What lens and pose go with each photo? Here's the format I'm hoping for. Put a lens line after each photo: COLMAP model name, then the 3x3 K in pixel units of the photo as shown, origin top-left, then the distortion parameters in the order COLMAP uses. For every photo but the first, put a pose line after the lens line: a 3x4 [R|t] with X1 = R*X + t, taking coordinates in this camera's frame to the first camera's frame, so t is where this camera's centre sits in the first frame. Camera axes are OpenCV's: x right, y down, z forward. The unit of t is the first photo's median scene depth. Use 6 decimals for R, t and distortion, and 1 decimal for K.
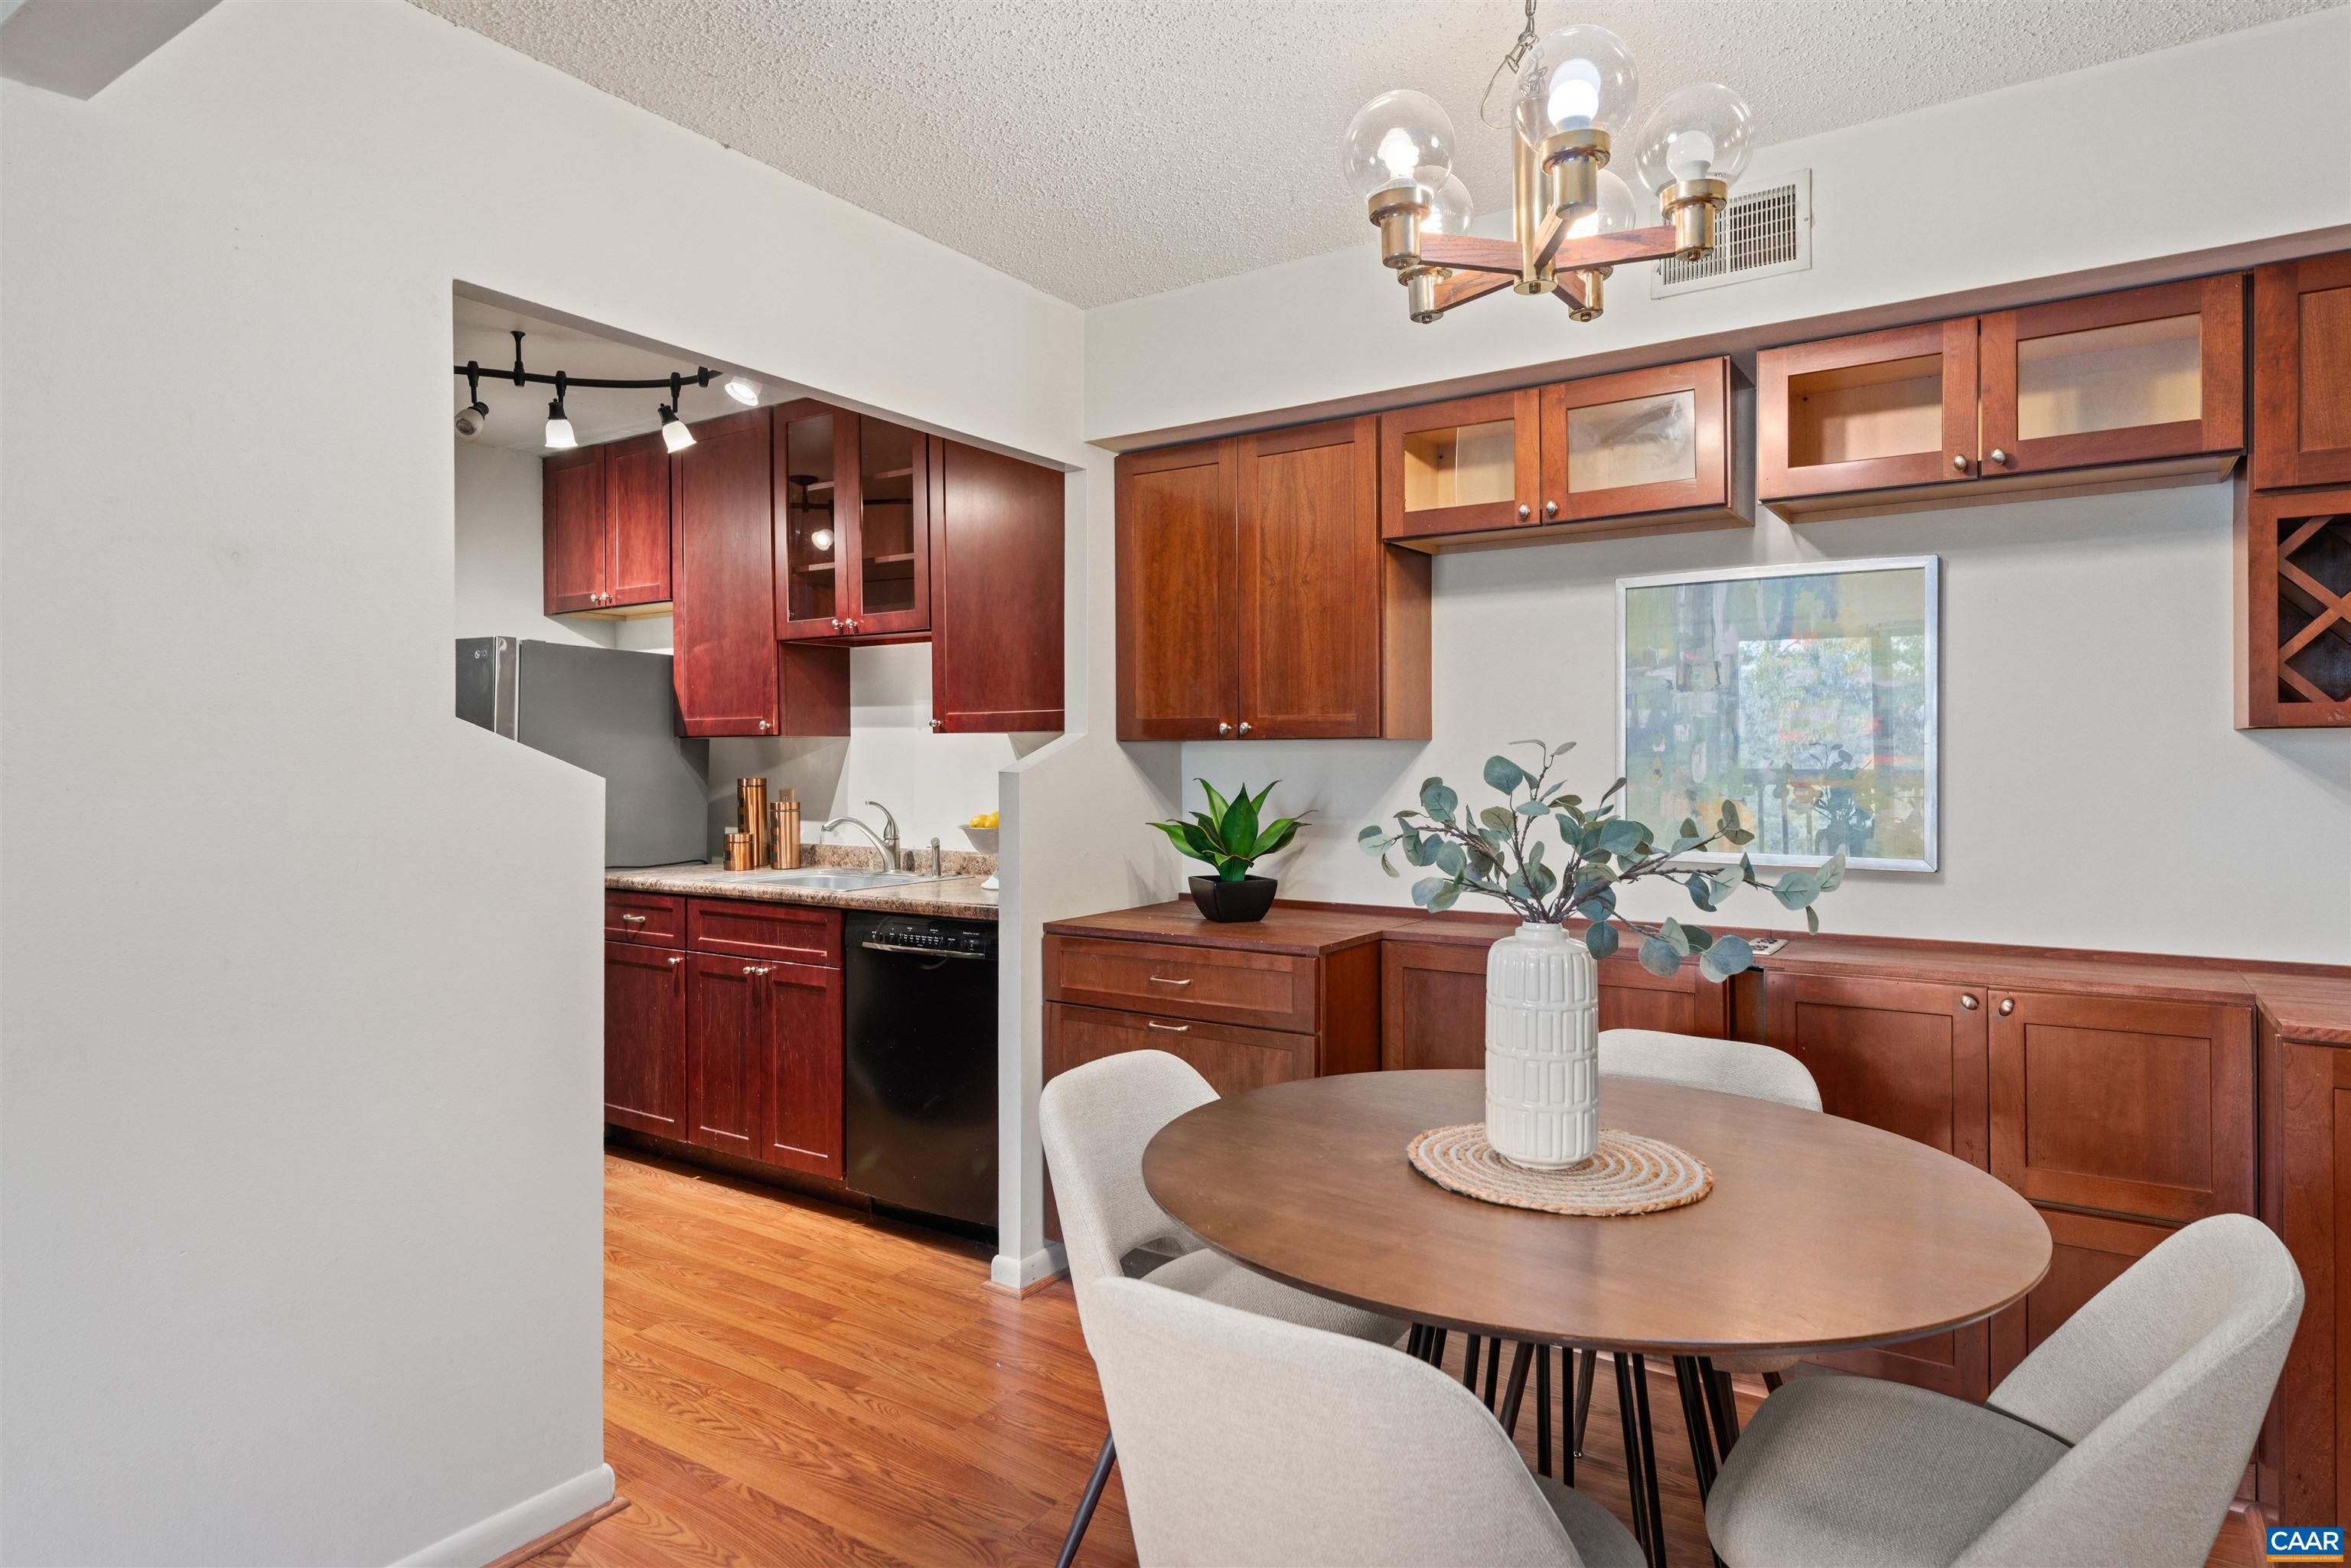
lens RADIAL K [[1330.1, 0, 1175.5], [0, 1330.1, 784.0], [0, 0, 1]] dist [0.001715, -0.000913]
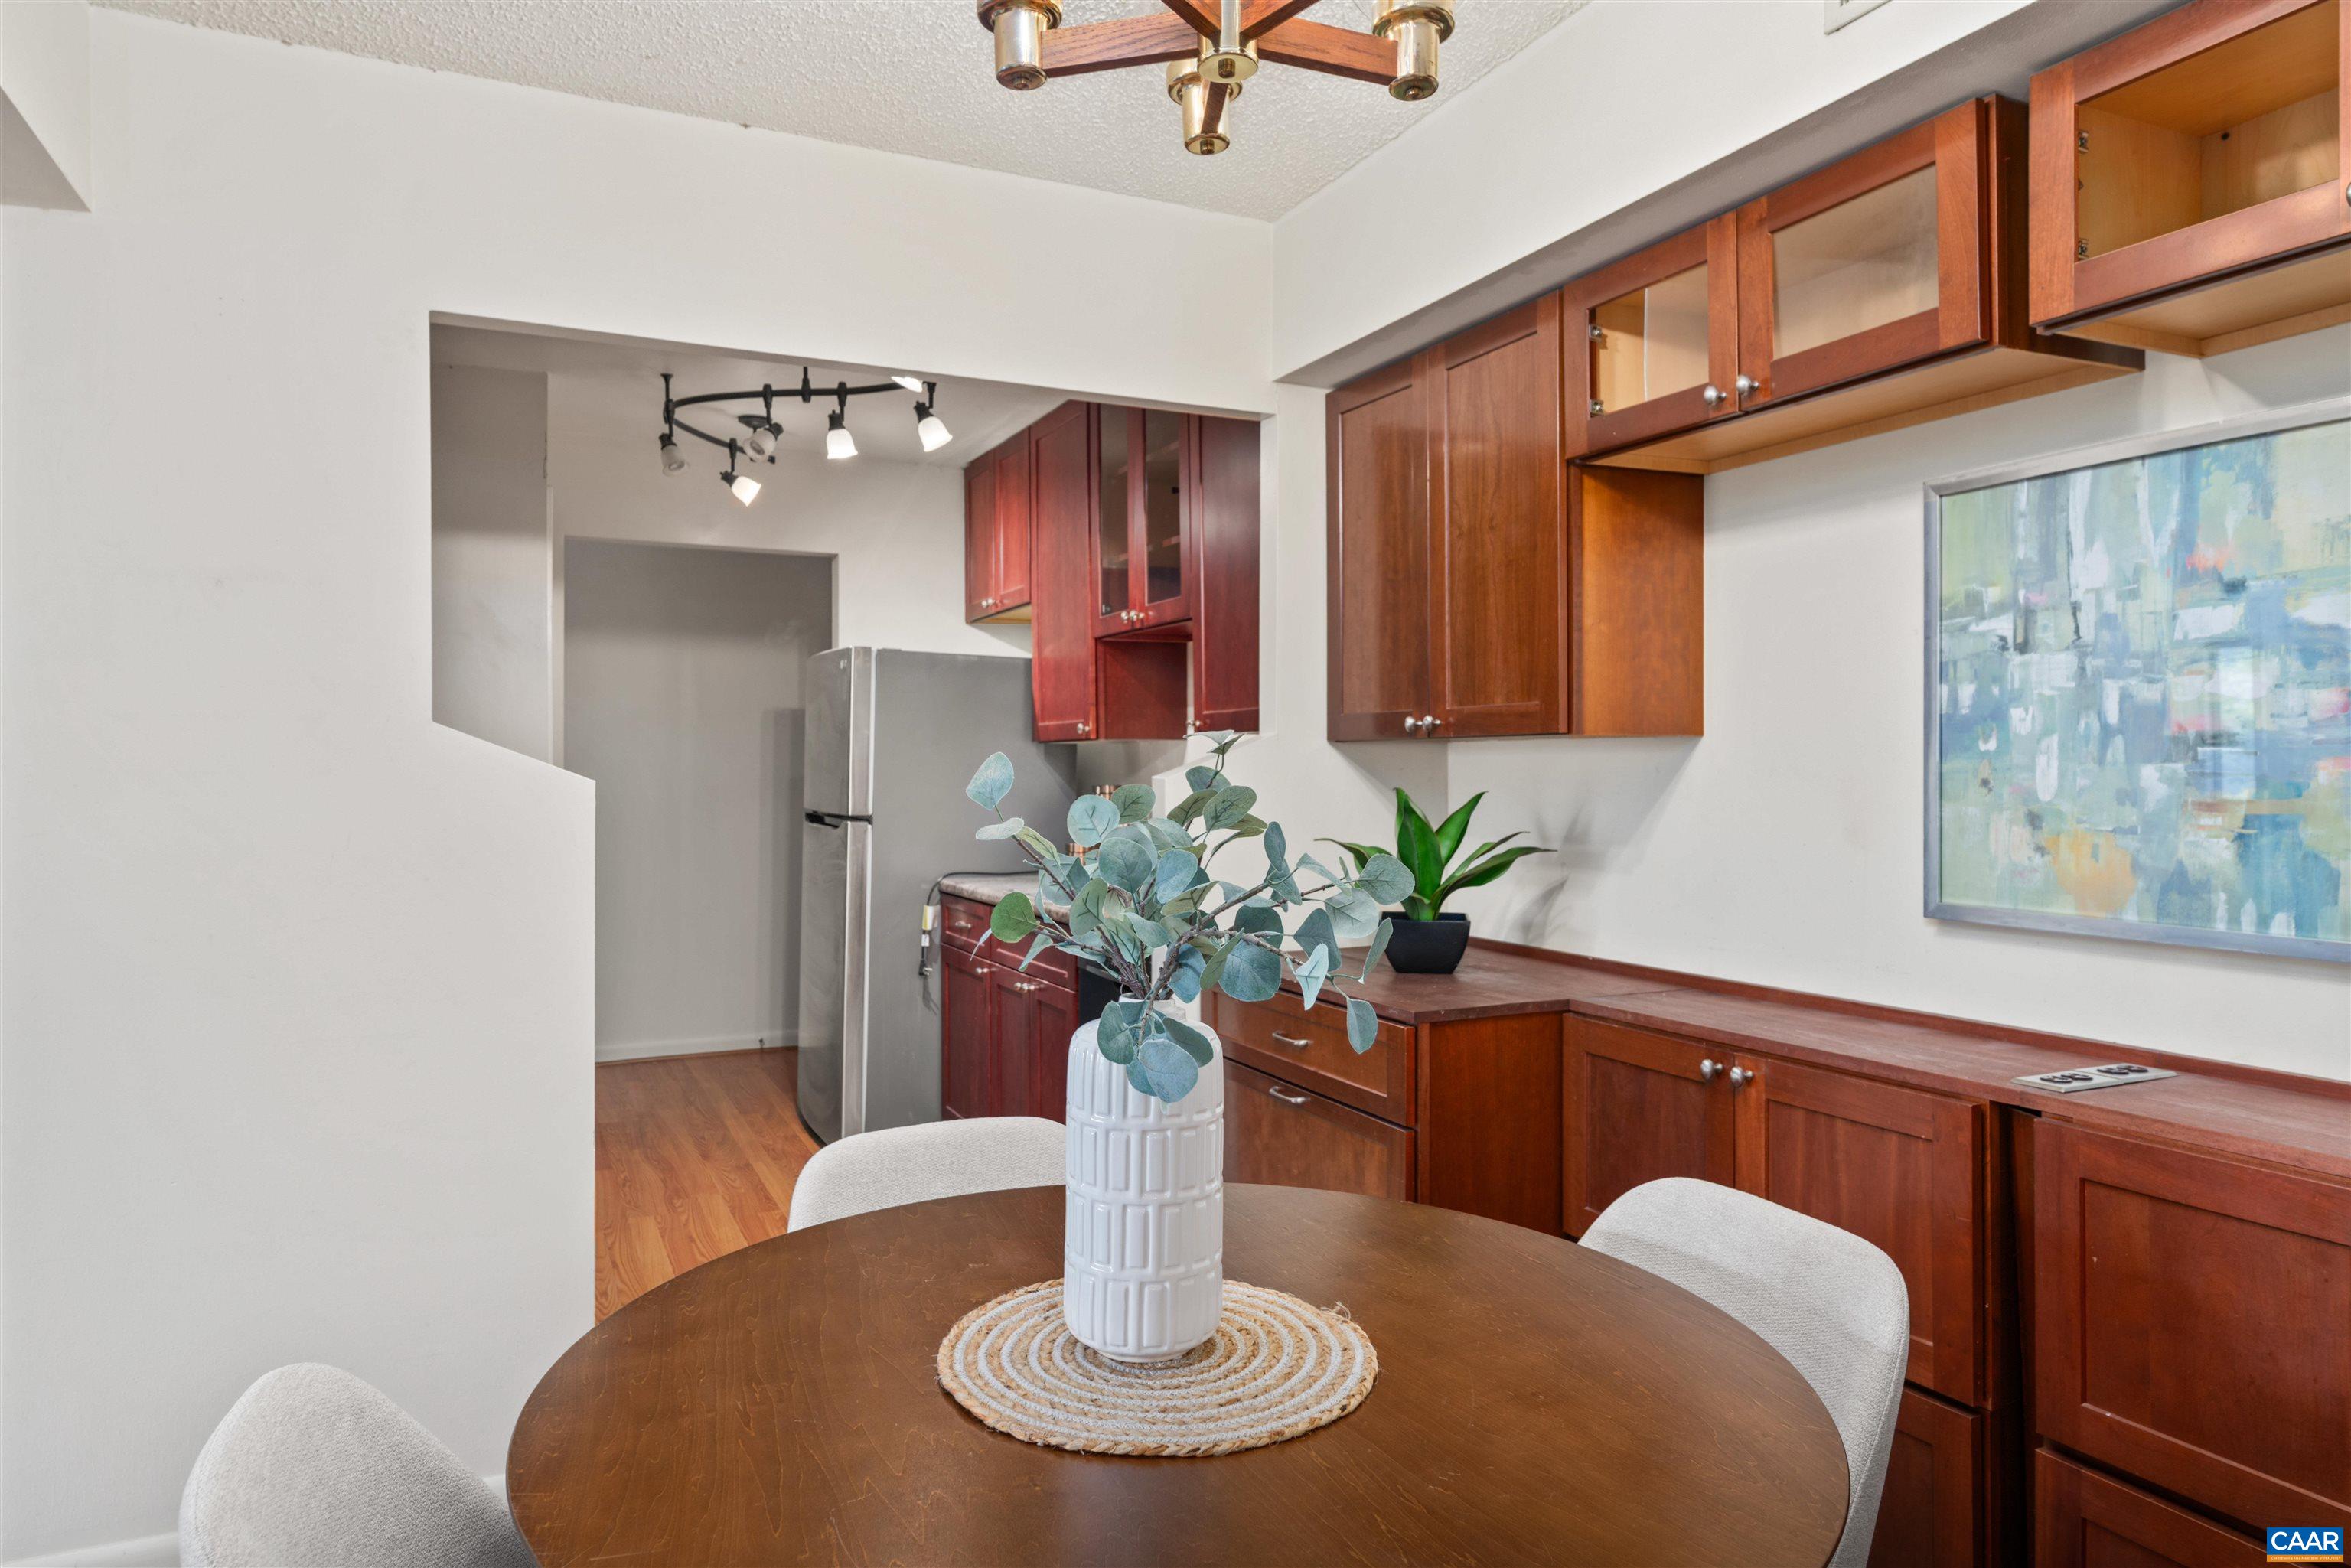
lens RADIAL K [[1461.3, 0, 1175.5], [0, 1461.3, 784.0], [0, 0, 1]] dist [0.003951, 0.001930]
pose [[0.855325, 0.006985, -0.518044, 0.375029], [-0.011188, 0.999925, -0.004989, -0.000872], [0.517970, 0.010063, 0.855339, 0.201407]]
